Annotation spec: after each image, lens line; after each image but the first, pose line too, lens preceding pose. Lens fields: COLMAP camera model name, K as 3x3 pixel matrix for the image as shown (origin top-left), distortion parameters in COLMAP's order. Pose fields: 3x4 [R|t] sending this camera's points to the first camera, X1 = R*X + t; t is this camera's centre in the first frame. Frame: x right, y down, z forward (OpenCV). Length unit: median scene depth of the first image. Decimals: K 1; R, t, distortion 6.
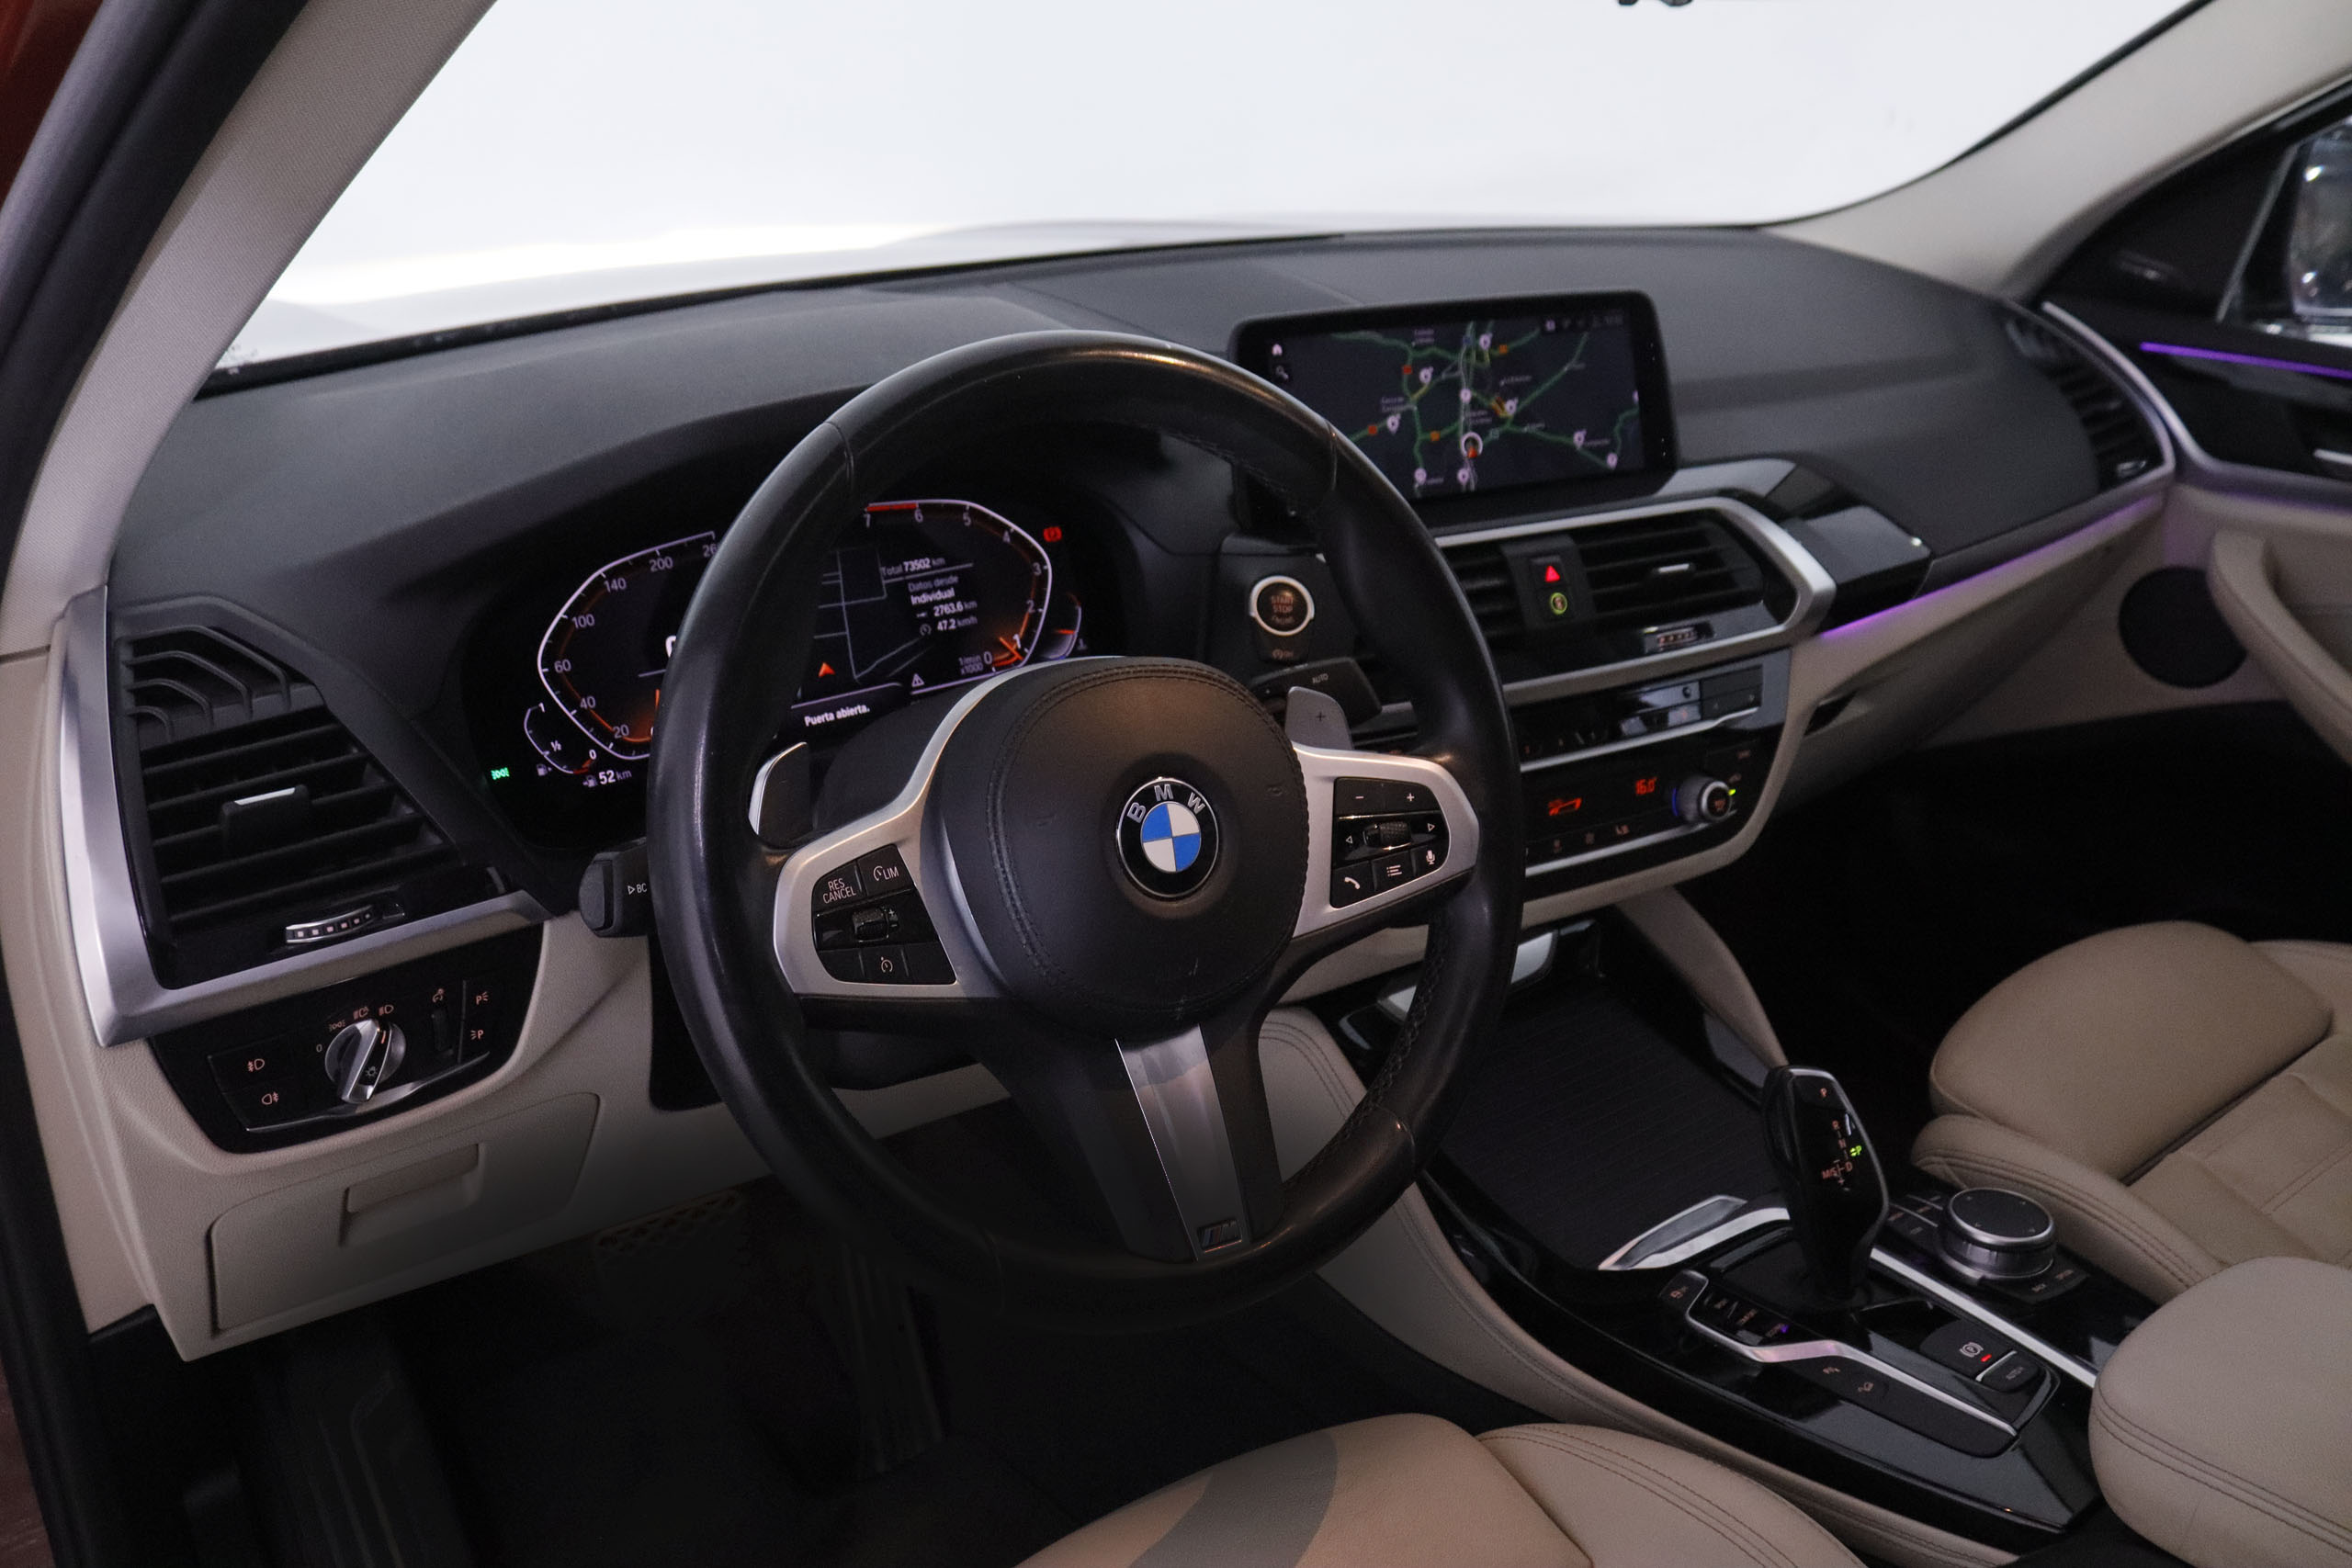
lens RADIAL K [[1887.9, 0, 1181.6], [0, 1887.9, 769.2], [0, 0, 1]] dist [-0.155880, 0.089918]
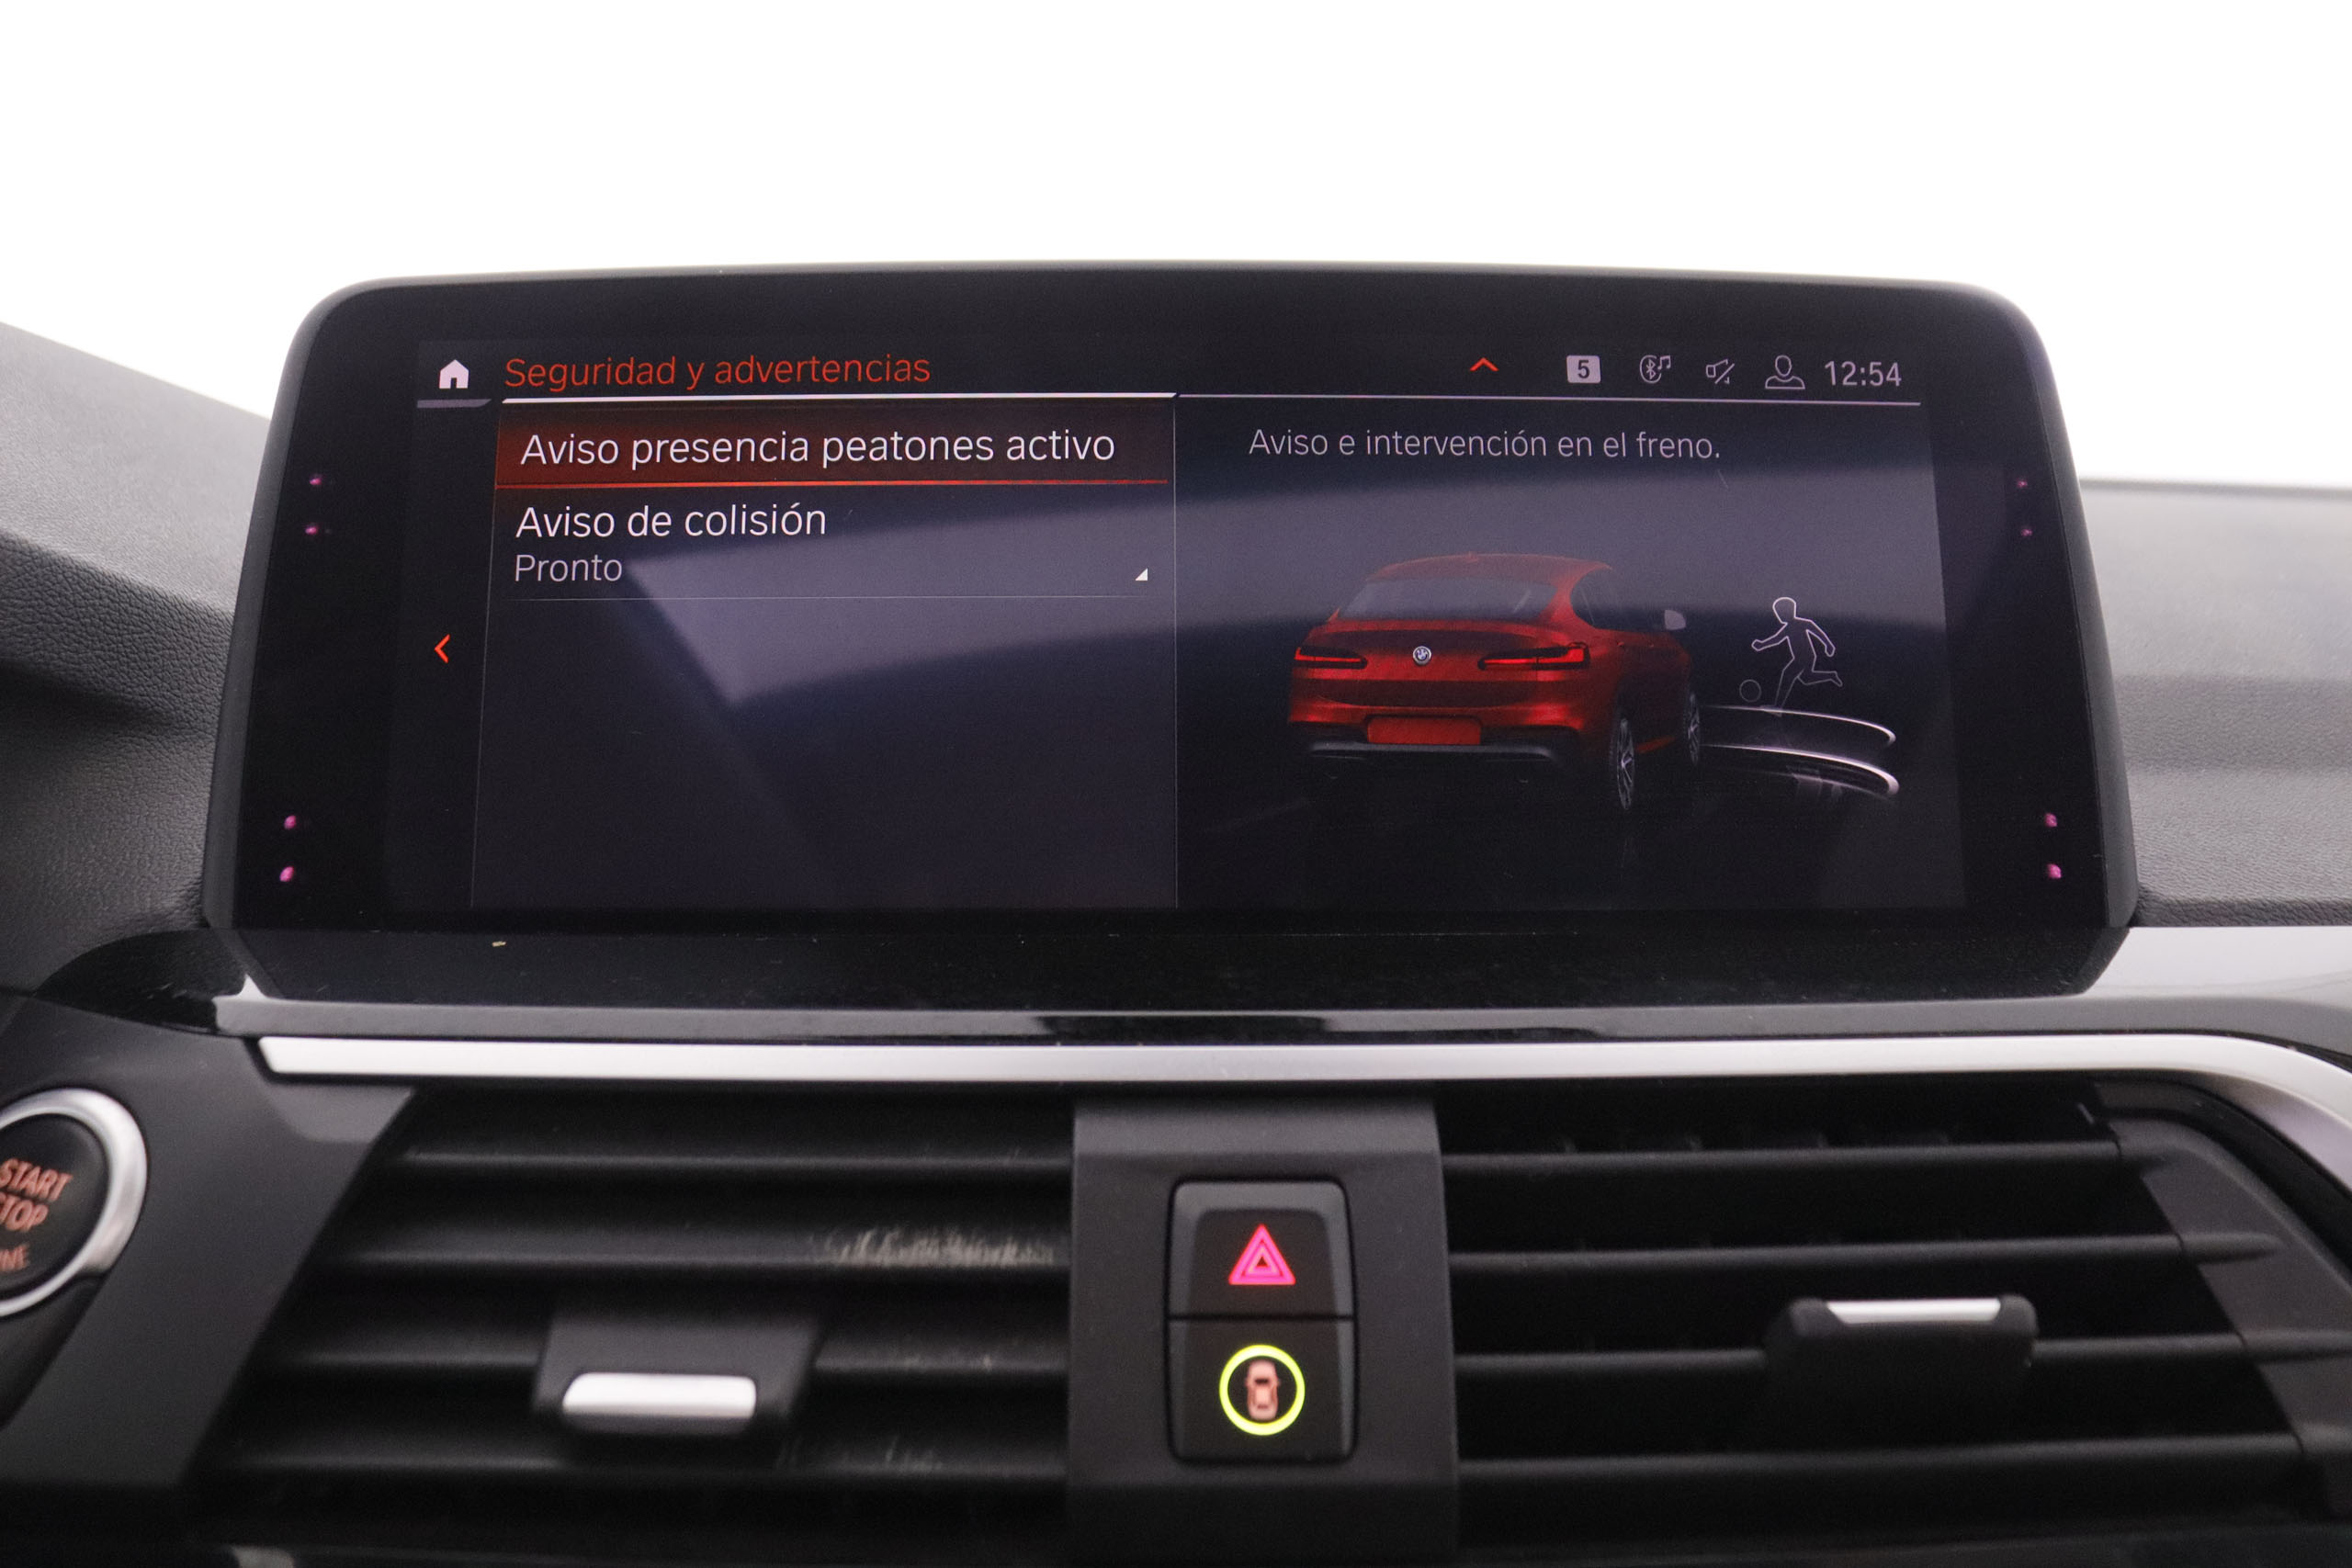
lens RADIAL K [[2007.3, 0, 1185.7], [0, 2007.3, 789.6], [0, 0, 1]] dist [-0.134682, 0.075805]
pose [[0.891096, 0.057615, -0.450143, 0.292416], [-0.175090, 0.958757, -0.223892, -0.100972], [0.418679, 0.278325, 0.864432, 0.747220]]
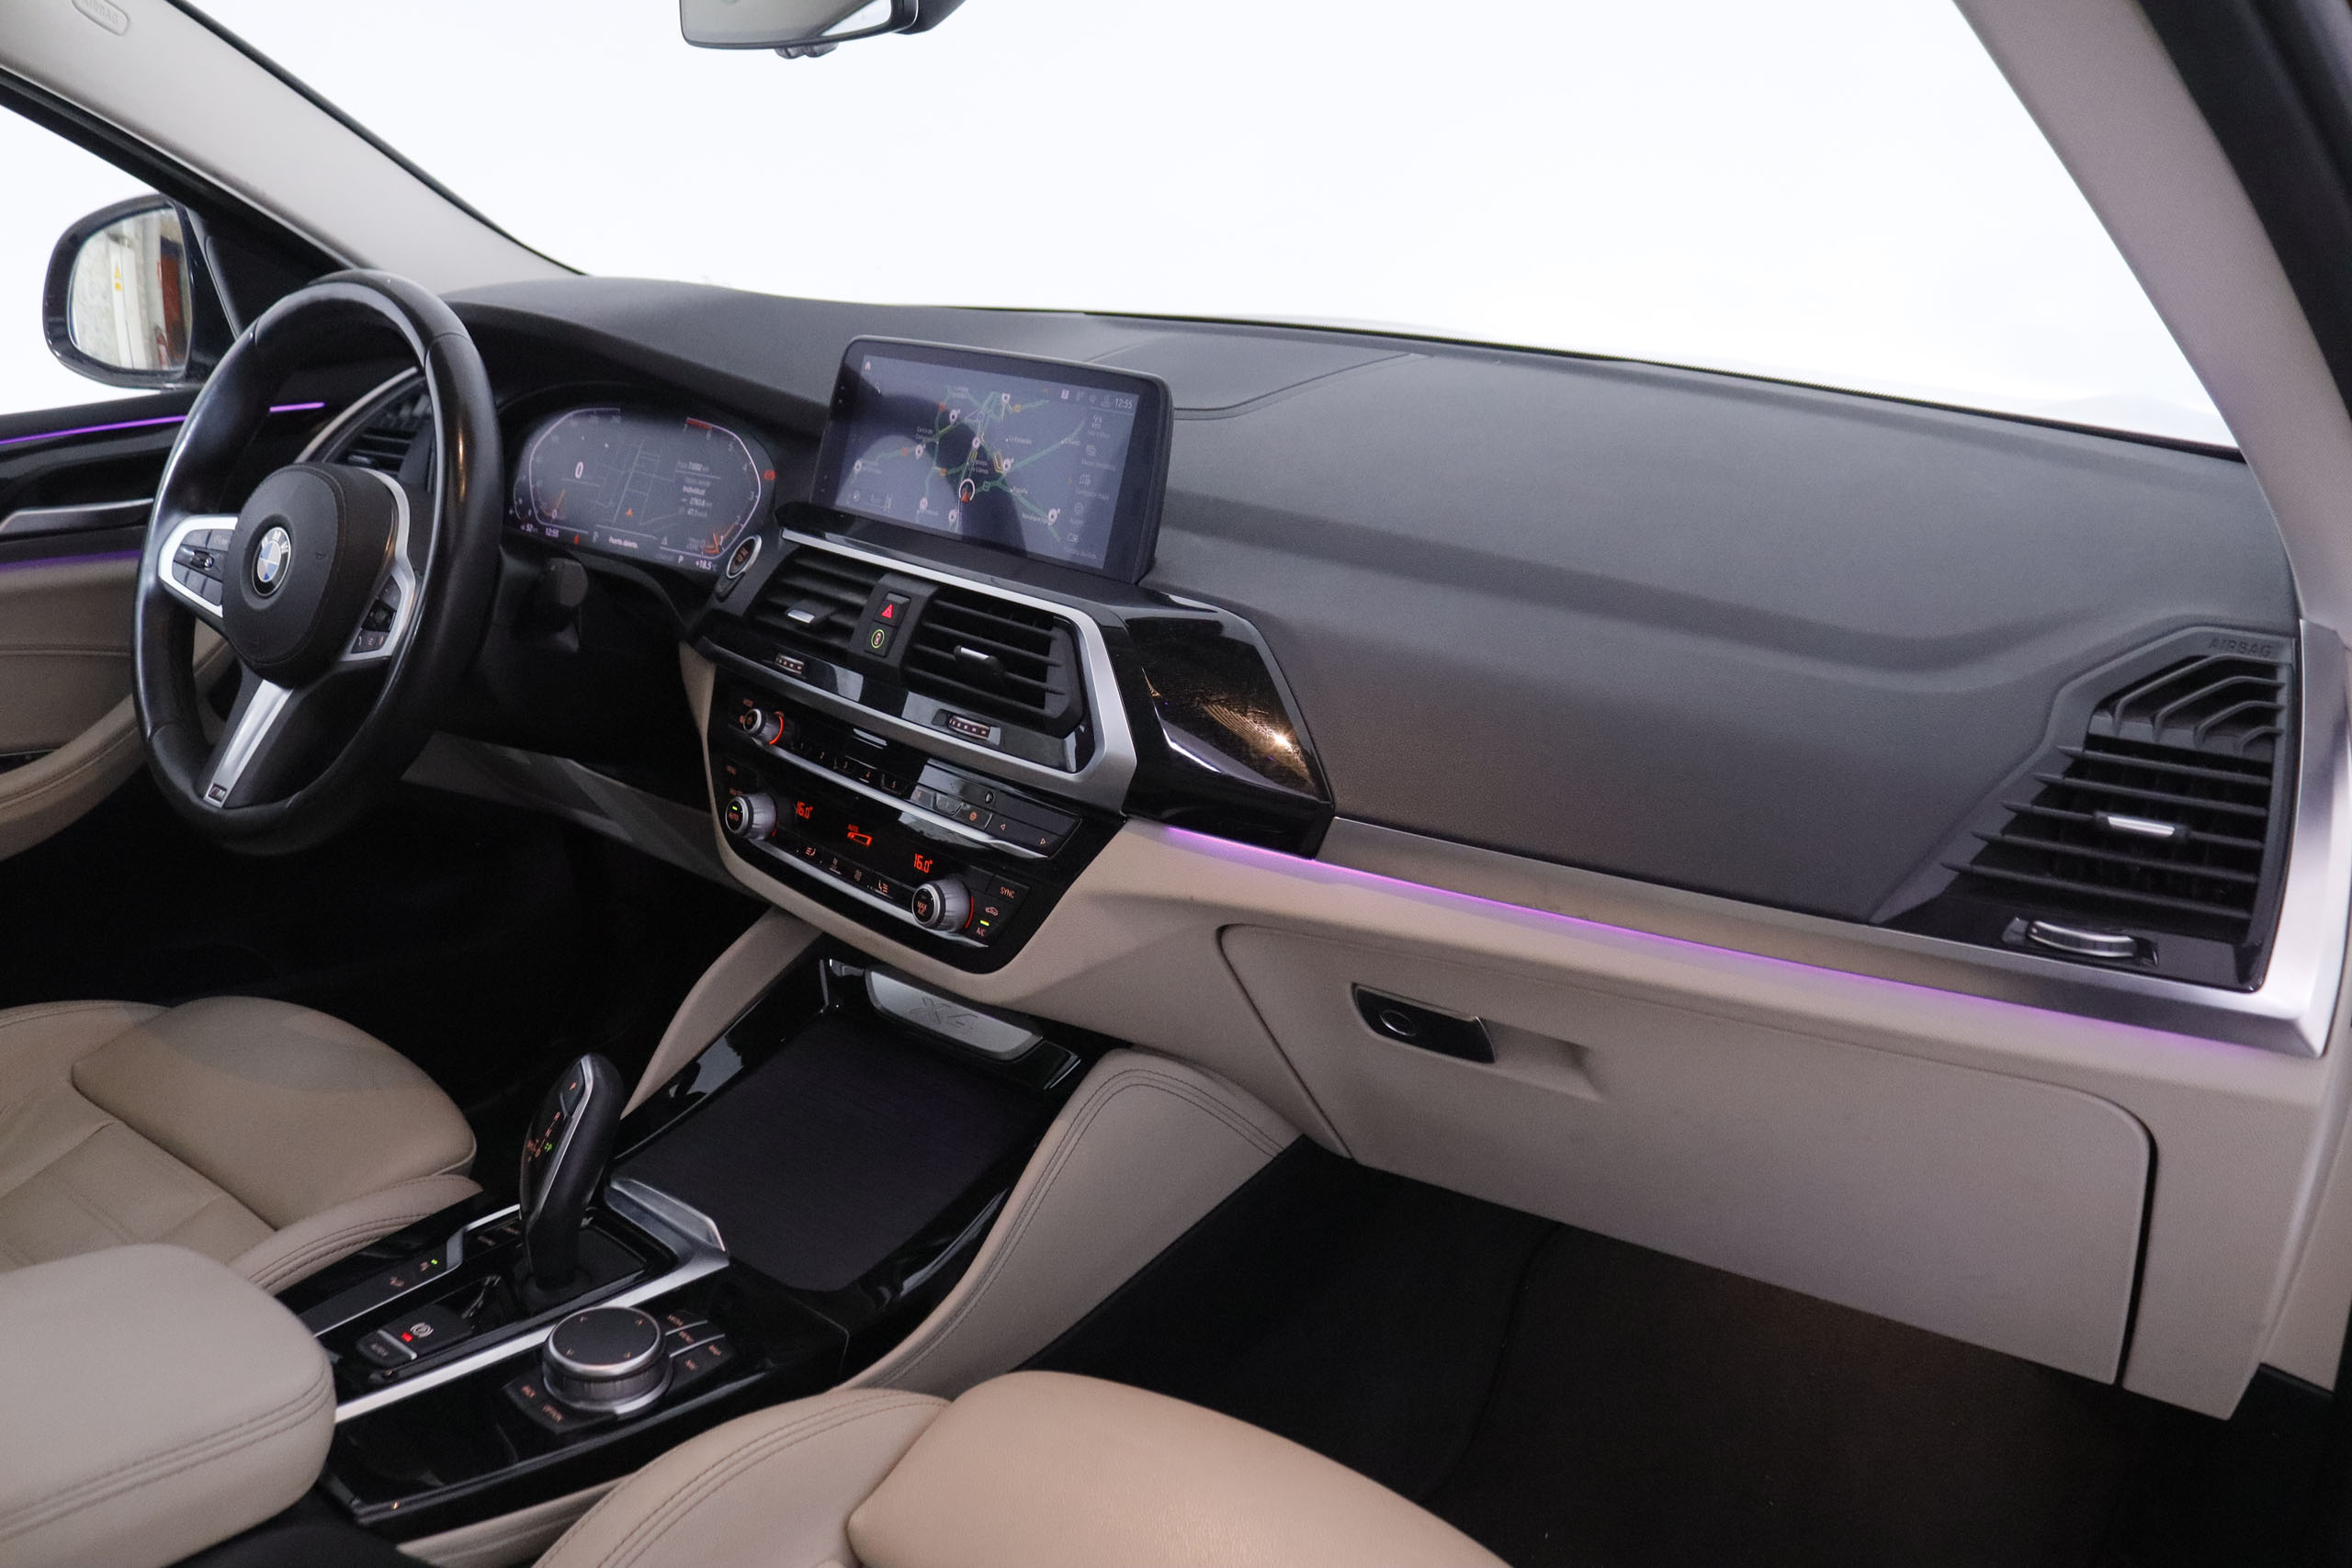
lens RADIAL K [[1887.9, 0, 1179.1], [0, 1887.9, 799.1], [0, 0, 1]] dist [-0.155880, 0.089918]
pose [[0.287522, 0.326394, -0.900443, 1.183074], [-0.381484, 0.901375, 0.204920, -0.278059], [0.878522, 0.284586, 0.383680, 0.758148]]
